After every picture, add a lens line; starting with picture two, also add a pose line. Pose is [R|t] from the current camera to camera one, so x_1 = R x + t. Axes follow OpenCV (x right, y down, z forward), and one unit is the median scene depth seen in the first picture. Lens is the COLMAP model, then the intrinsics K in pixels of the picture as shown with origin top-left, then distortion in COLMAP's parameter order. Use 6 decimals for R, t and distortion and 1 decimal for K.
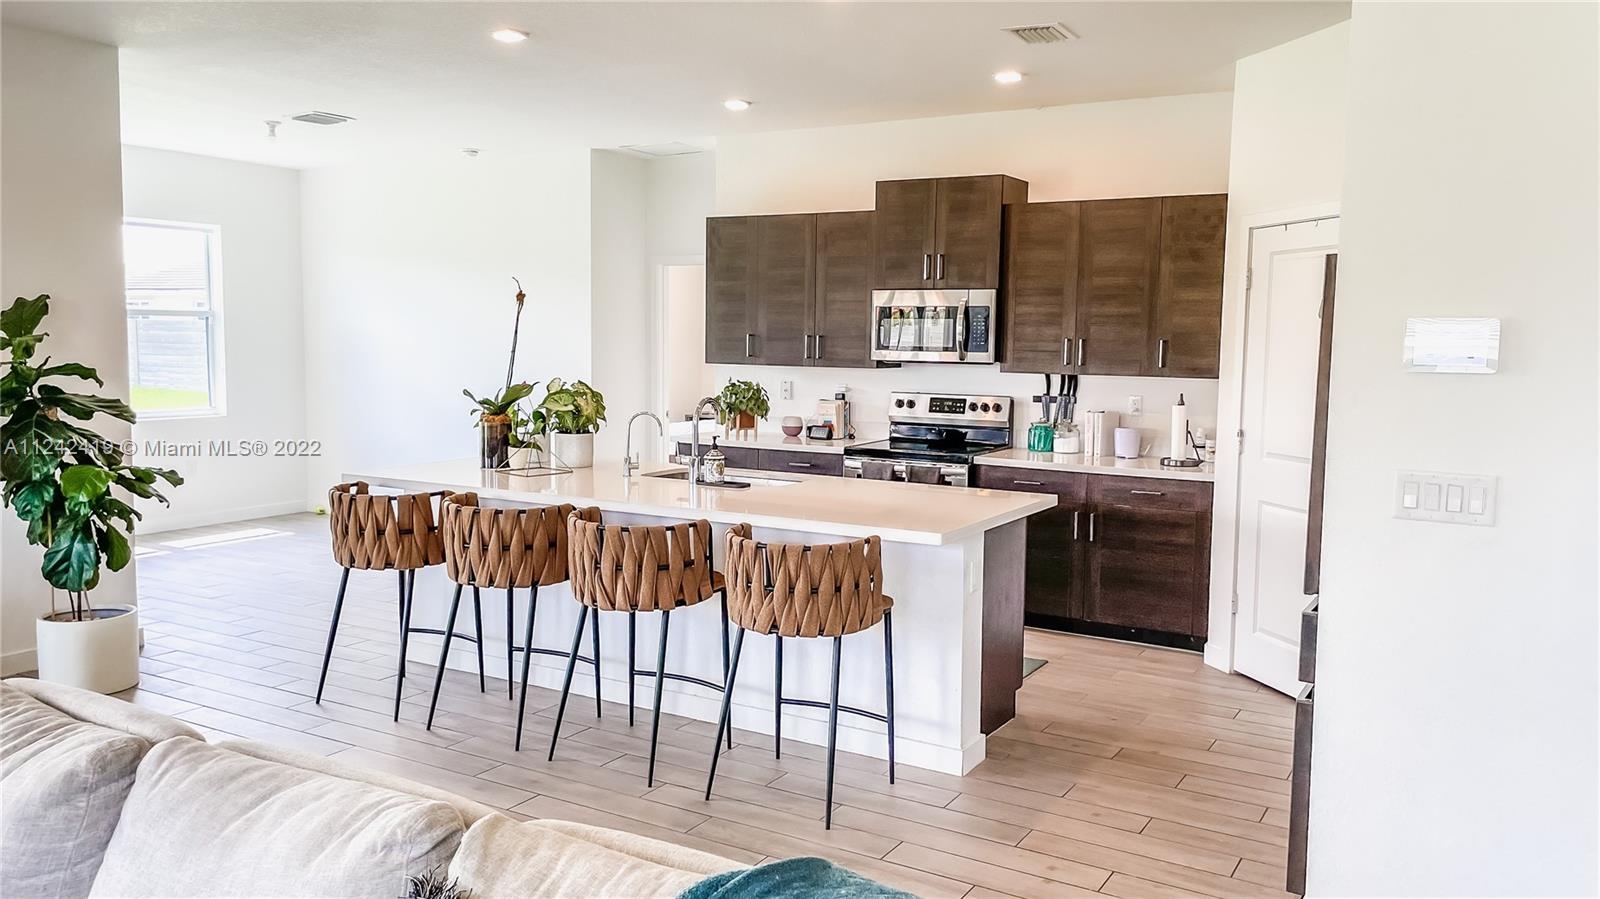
lens RADIAL K [[1204.4, 0, 803.0], [0, 1204.4, 451.7], [0, 0, 1]] dist [0.043950, -0.000238]
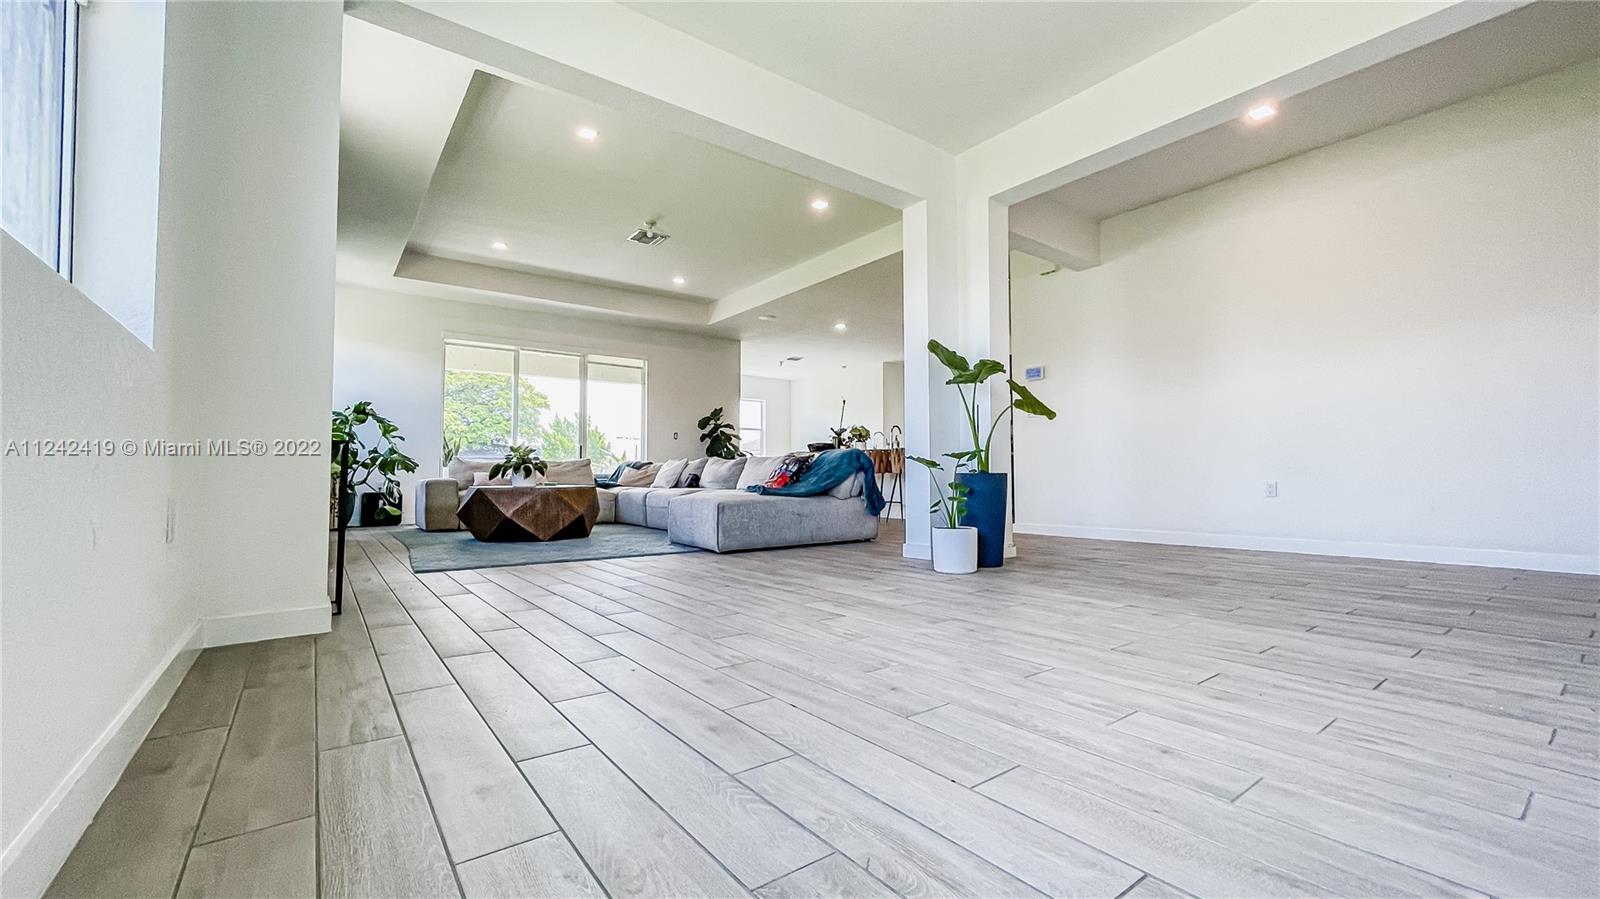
lens RADIAL K [[646.7, 0, 796.4], [0, 646.7, 453.8], [0, 0, 1]] dist [-0.001618, -0.000235]
pose [[0.914487, -0.043922, -0.402224, 0.349523], [-0.015242, 0.989646, -0.142720, 0.267031], [0.404328, 0.136646, 0.904349, -0.623723]]
